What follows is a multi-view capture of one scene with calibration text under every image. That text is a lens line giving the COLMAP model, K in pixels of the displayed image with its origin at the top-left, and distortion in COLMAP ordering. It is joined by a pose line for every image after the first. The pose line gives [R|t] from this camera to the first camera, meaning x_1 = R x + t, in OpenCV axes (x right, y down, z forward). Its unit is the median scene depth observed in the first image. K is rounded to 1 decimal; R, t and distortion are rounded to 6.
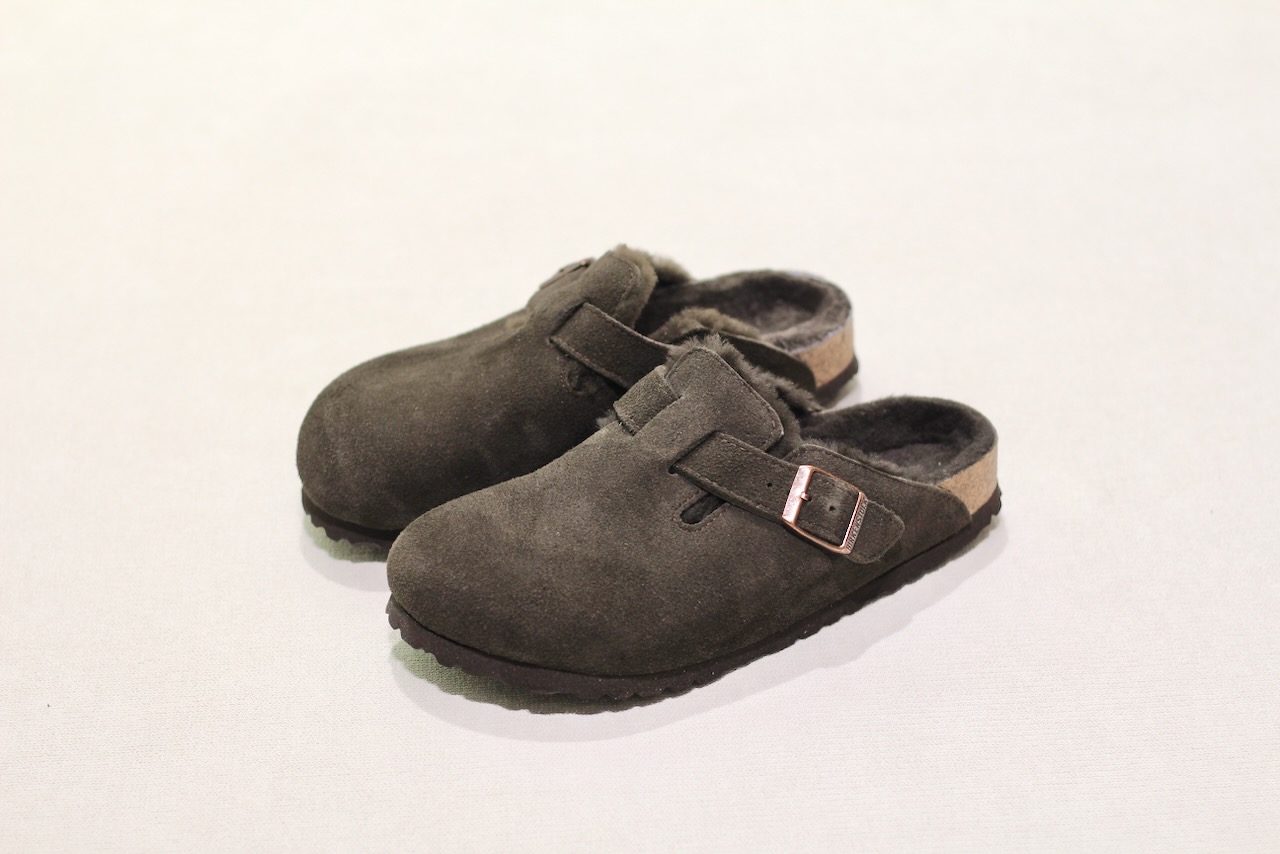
lens RADIAL K [[3077.1, 0, 642.4], [0, 3077.1, 430.8], [0, 0, 1]] dist [-0.140309, 0.000000]
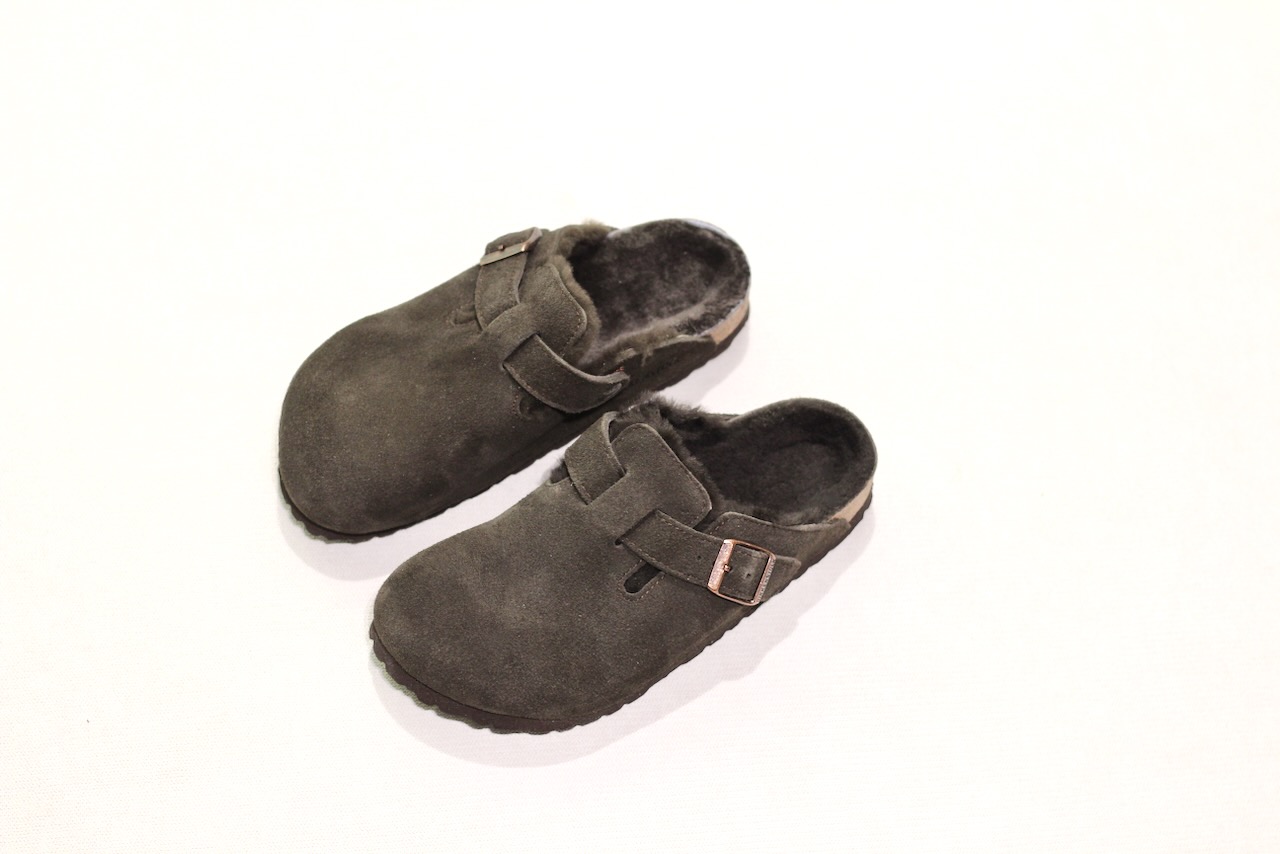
lens RADIAL K [[3077.1, 0, 639.9], [0, 3077.1, 425.5], [0, 0, 1]] dist [-0.140309, 0.000000]
pose [[0.989225, 0.018392, 0.145247, -0.155521], [-0.078759, 0.903150, 0.422039, -0.530607], [-0.123417, -0.428931, 0.894867, -0.044281]]
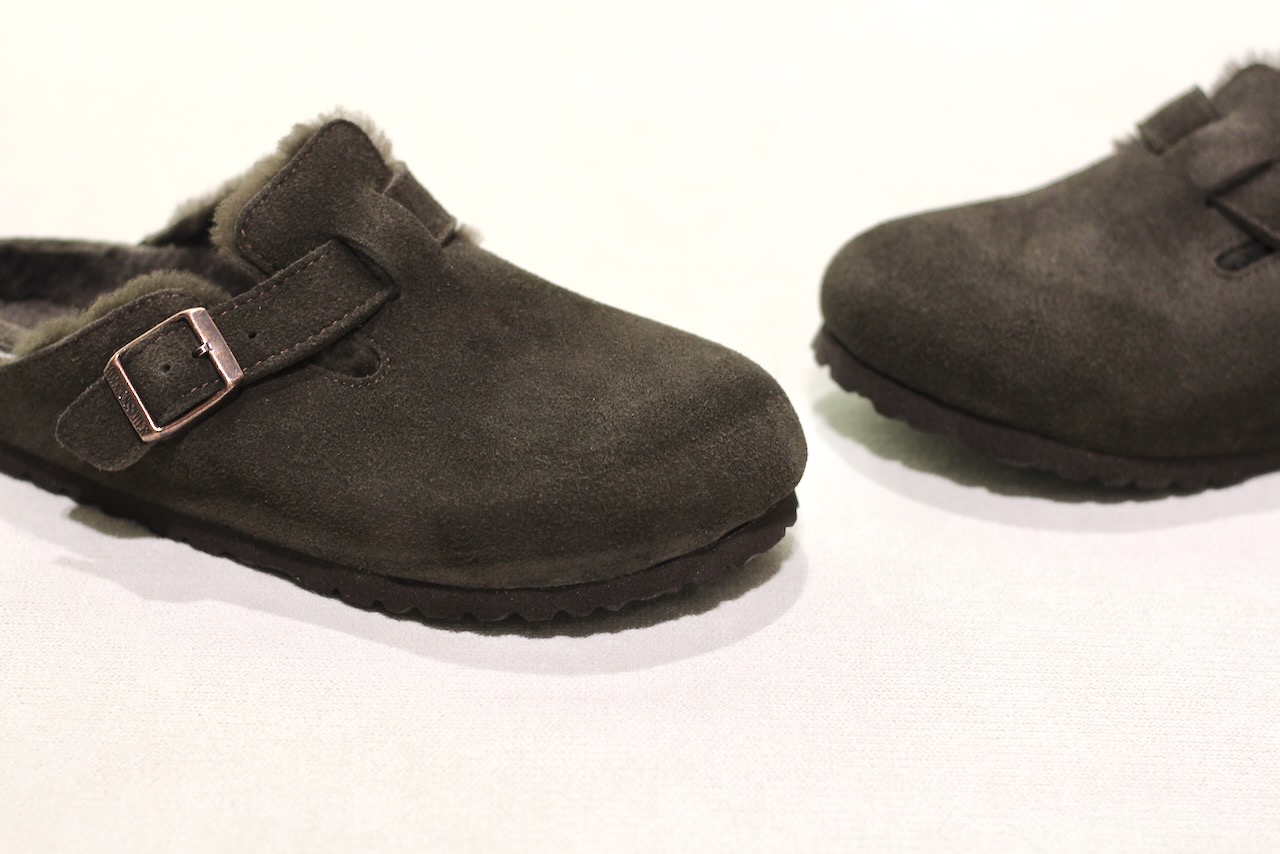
lens RADIAL K [[3077.1, 0, 641.1], [0, 3077.1, 424.3], [0, 0, 1]] dist [-0.140309, 0.000000]
pose [[0.987672, 0.116330, -0.104749, -0.043246], [-0.121051, 0.991845, -0.039886, 0.113925], [0.099255, 0.052075, 0.993698, 0.242707]]
